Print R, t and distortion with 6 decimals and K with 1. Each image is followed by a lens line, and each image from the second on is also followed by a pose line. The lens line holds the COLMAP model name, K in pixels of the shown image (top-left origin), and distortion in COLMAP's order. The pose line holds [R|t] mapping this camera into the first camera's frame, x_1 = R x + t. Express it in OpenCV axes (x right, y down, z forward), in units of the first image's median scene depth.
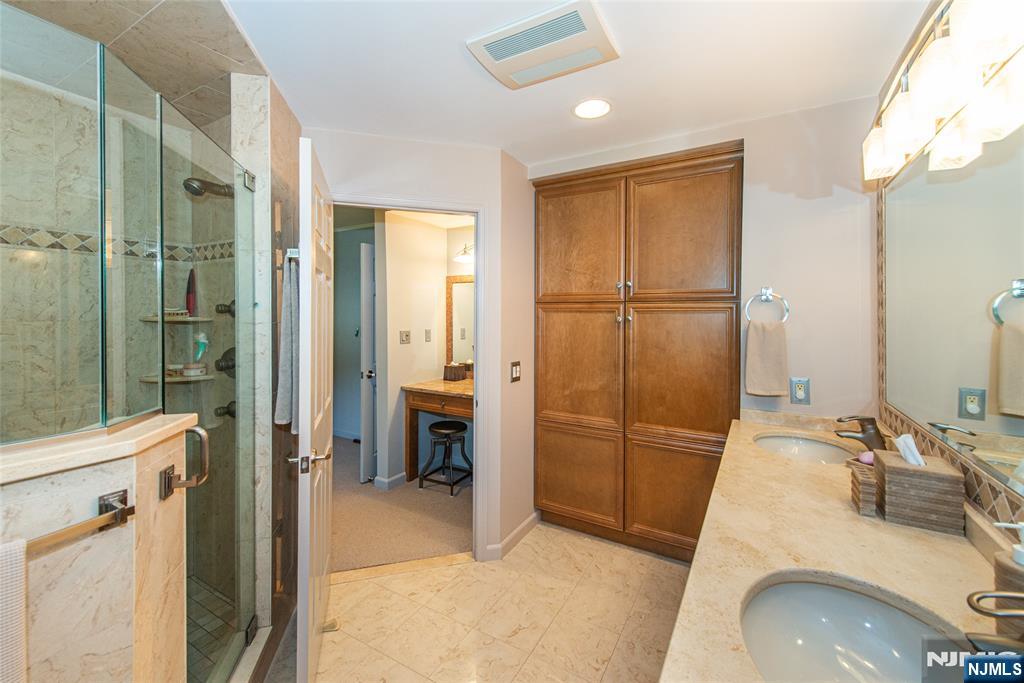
lens RADIAL K [[414.9, 0, 518.3], [0, 414.9, 321.6], [0, 0, 1]] dist [0.013082, -0.000588]
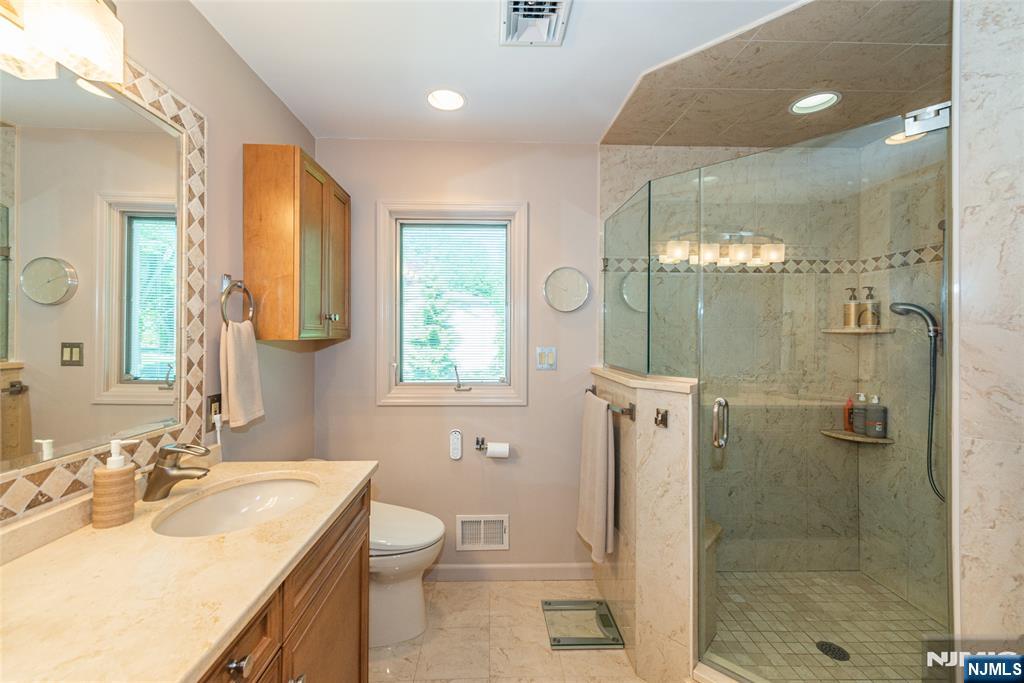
lens RADIAL K [[422.4, 0, 510.7], [0, 422.4, 331.5], [0, 0, 1]] dist [-0.000318, 0.000004]
pose [[-0.839871, -0.012053, -0.542653, 0.563105], [-0.015992, 0.999869, 0.002543, 0.042961], [0.542551, 0.010814, -0.839953, 1.985713]]
